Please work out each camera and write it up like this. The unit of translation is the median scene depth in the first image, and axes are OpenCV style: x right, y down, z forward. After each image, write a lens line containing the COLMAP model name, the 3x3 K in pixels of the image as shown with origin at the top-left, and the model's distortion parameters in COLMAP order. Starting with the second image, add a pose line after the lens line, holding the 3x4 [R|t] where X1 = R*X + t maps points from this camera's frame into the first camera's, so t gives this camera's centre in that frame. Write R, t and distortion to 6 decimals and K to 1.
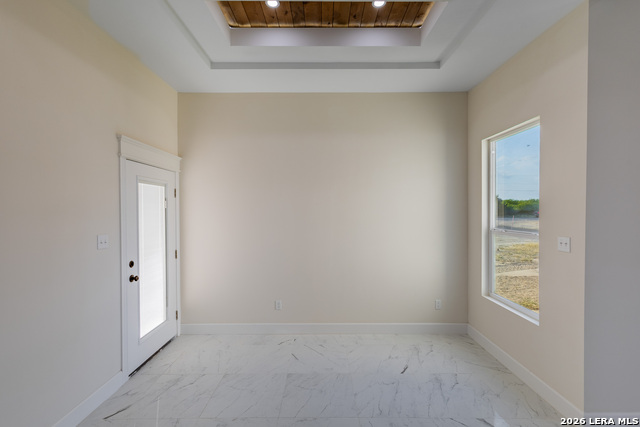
lens RADIAL K [[292.8, 0, 322.0], [0, 292.8, 214.8], [0, 0, 1]] dist [0.008460, -0.002333]
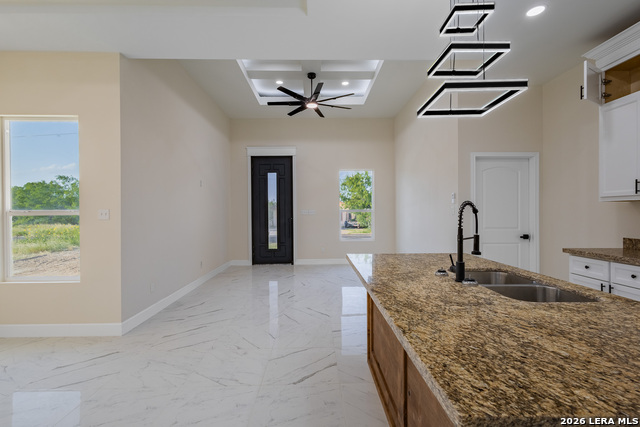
lens RADIAL K [[292.8, 0, 320.5], [0, 292.8, 213.0], [0, 0, 1]] dist [0.008460, -0.002333]
pose [[-0.016887, -0.000067, 0.999857, -0.457440], [0.019590, 0.999808, 0.000398, 0.086974], [-0.999665, 0.019594, -0.016883, -0.008905]]
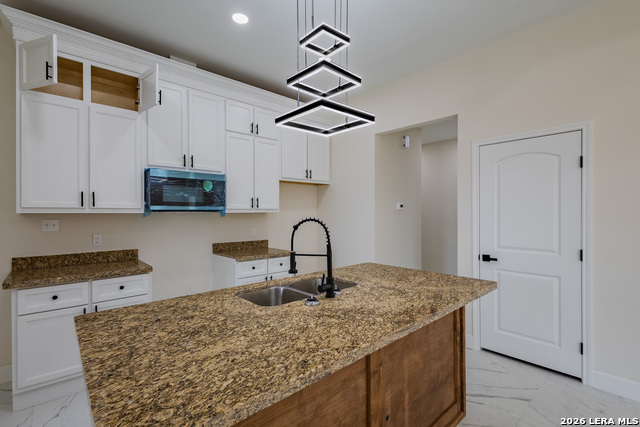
lens RADIAL K [[292.8, 0, 320.4], [0, 292.8, 214.0], [0, 0, 1]] dist [0.008460, -0.002333]
pose [[-0.740486, 0.005571, -0.672049, 0.469134], [-0.003893, 0.999913, 0.012578, 0.055925], [0.672060, 0.011930, -0.740400, 0.121352]]
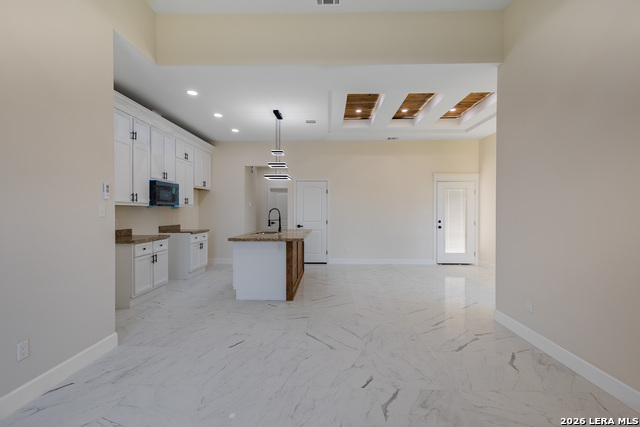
lens RADIAL K [[292.8, 0, 320.9], [0, 292.8, 212.9], [0, 0, 1]] dist [0.008460, -0.002333]
pose [[-0.027050, 0.008867, -0.999595, 1.858719], [-0.014063, 0.999858, 0.009250, 0.077601], [0.999535, 0.014308, -0.026921, 0.018124]]
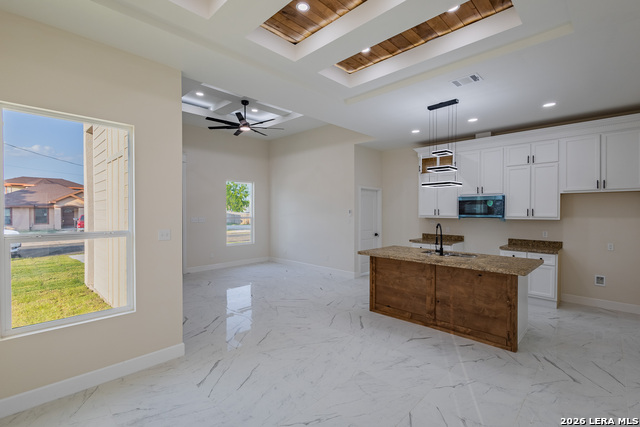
lens RADIAL K [[292.8, 0, 319.9], [0, 292.8, 213.7], [0, 0, 1]] dist [0.008460, -0.002333]
pose [[-0.715121, -0.005987, 0.698975, -0.474205], [0.009956, 0.999775, 0.018749, -0.011202], [-0.698930, 0.020367, -0.714900, 1.117197]]
